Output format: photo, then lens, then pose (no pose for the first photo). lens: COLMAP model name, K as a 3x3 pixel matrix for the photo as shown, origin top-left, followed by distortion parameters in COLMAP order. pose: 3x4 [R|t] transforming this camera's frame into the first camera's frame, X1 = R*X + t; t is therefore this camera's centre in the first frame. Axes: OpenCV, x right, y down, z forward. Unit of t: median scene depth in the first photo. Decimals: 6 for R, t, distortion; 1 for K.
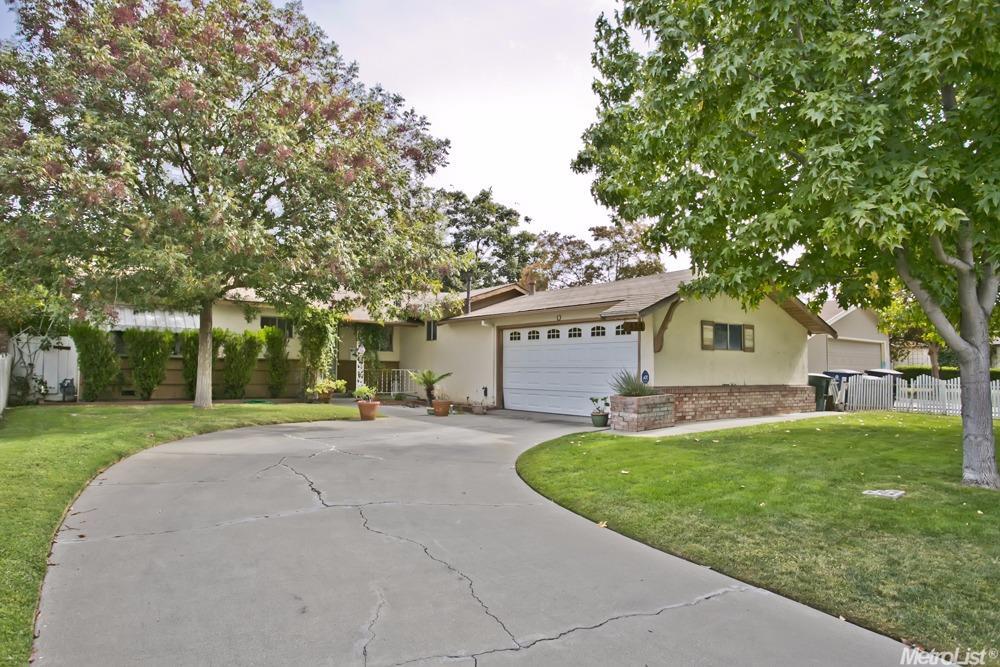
lens RADIAL K [[613.5, 0, 502.3], [0, 613.5, 336.8], [0, 0, 1]] dist [0.005595, 0.000328]
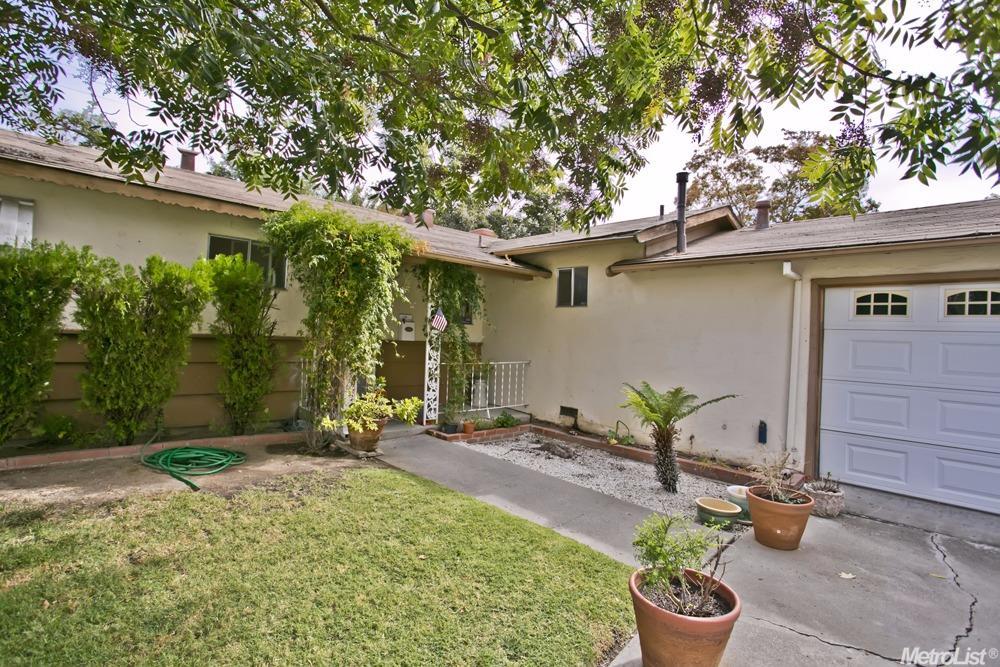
lens RADIAL K [[475.4, 0, 497.0], [0, 475.4, 332.5], [0, 0, 1]] dist [-0.035292, 0.000609]
pose [[0.993929, 0.033069, 0.104941, -0.236141], [-0.038797, 0.997840, 0.053016, 0.009884], [-0.102961, -0.056766, 0.993064, 0.677958]]
